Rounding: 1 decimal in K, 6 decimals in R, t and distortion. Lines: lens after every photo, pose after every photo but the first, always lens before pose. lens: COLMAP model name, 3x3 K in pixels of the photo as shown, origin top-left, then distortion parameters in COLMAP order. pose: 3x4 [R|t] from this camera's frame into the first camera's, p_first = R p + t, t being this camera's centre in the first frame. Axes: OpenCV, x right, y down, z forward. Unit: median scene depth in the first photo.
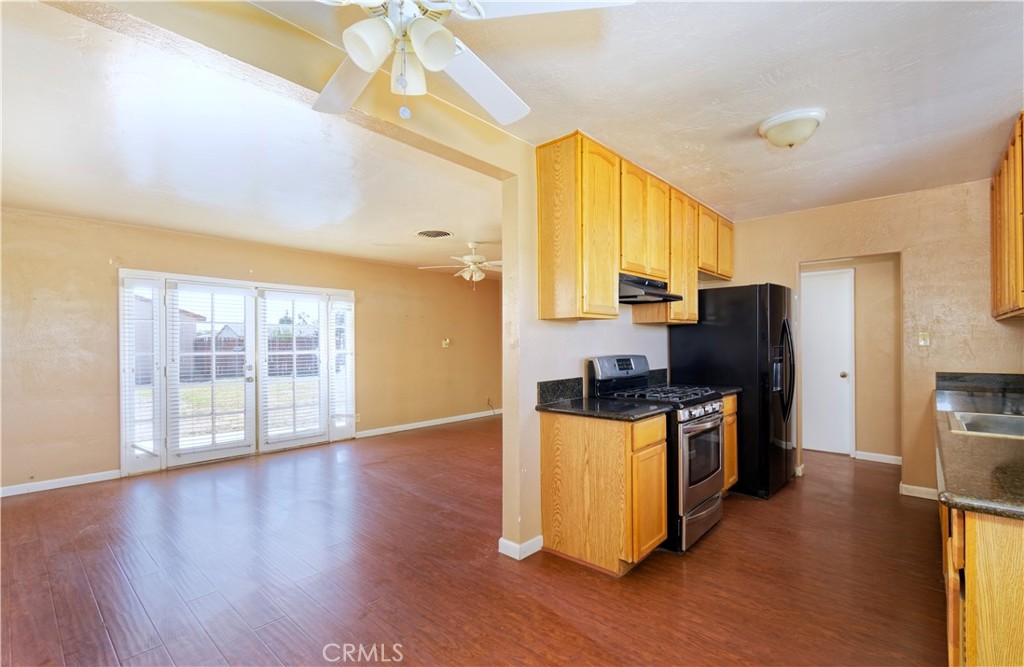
lens RADIAL K [[458.3, 0, 518.8], [0, 458.3, 343.1], [0, 0, 1]] dist [-0.000935, -0.001411]
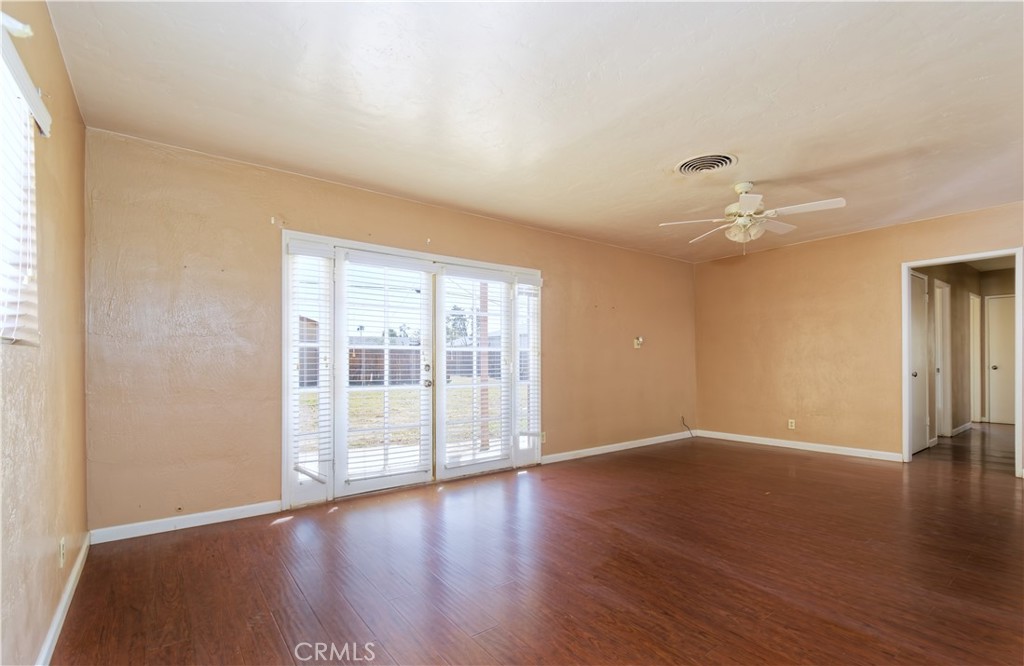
lens RADIAL K [[457.7, 0, 512.2], [0, 457.7, 354.3], [0, 0, 1]] dist [0.002488, -0.000285]
pose [[0.982296, 0.004793, -0.187276, -0.340154], [-0.006243, 0.999955, -0.007150, 0.040169], [0.187233, 0.008193, 0.982281, 0.315372]]
